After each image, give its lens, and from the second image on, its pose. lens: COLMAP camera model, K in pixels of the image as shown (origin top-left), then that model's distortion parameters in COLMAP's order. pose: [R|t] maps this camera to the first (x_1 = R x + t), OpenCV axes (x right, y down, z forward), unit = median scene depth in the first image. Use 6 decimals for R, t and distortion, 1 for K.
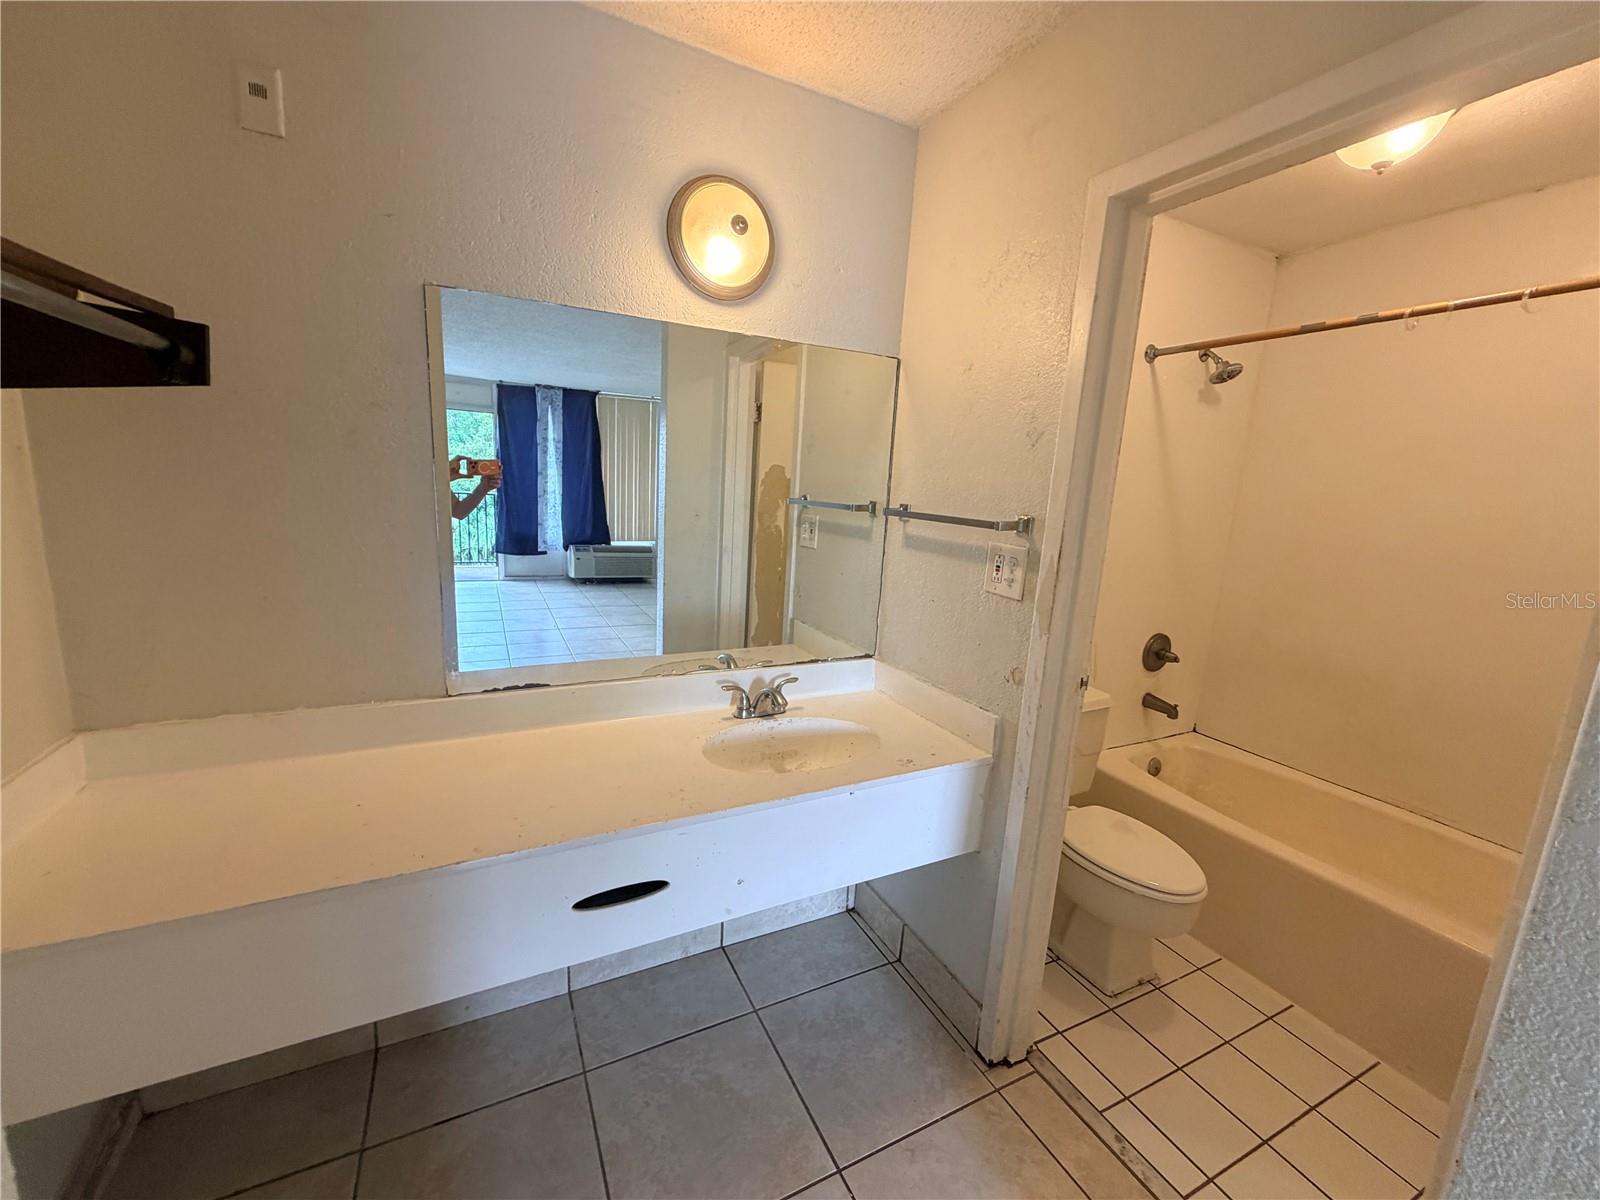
lens RADIAL K [[637.4, 0, 794.9], [0, 637.4, 601.1], [0, 0, 1]] dist [0.002252, -0.000651]
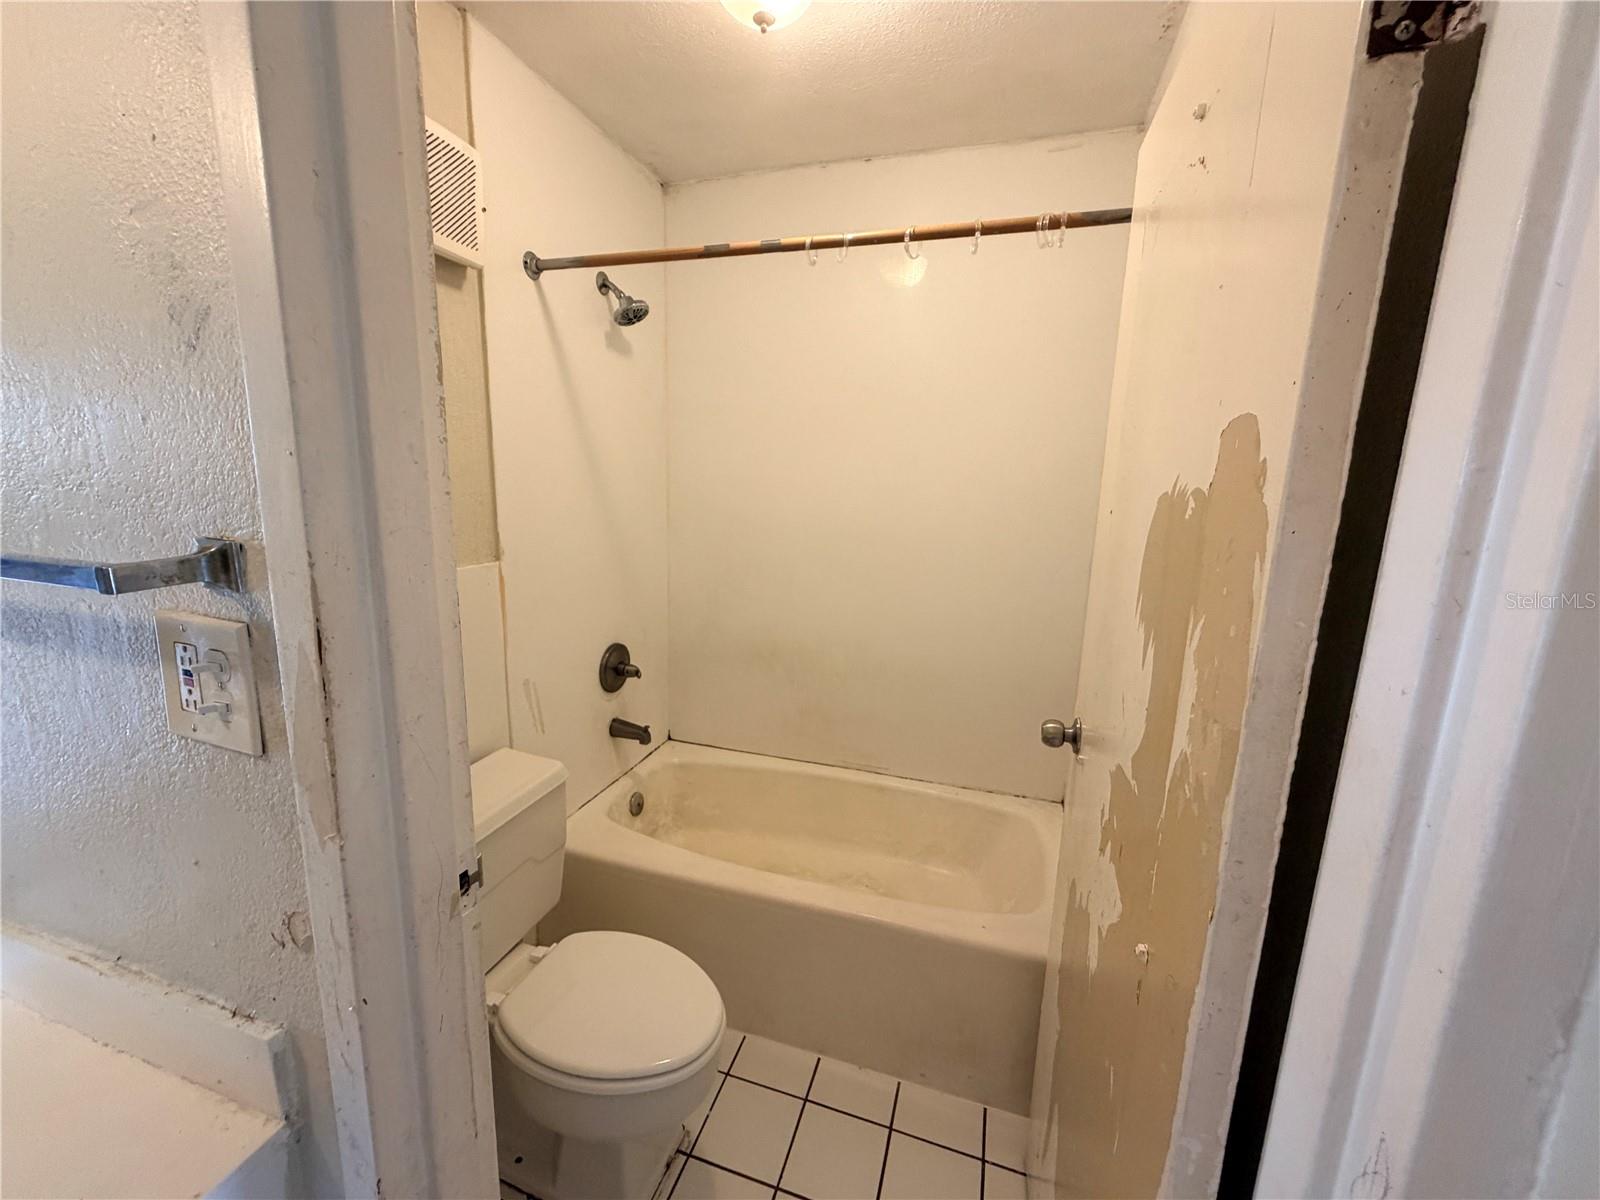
lens RADIAL K [[637.4, 0, 796.7], [0, 637.4, 600.5], [0, 0, 1]] dist [0.002252, -0.000651]
pose [[0.692617, -0.169414, 0.701128, 0.242552], [0.142335, 0.985014, 0.097403, -0.063780], [-0.707123, 0.032332, 0.706351, 0.368801]]
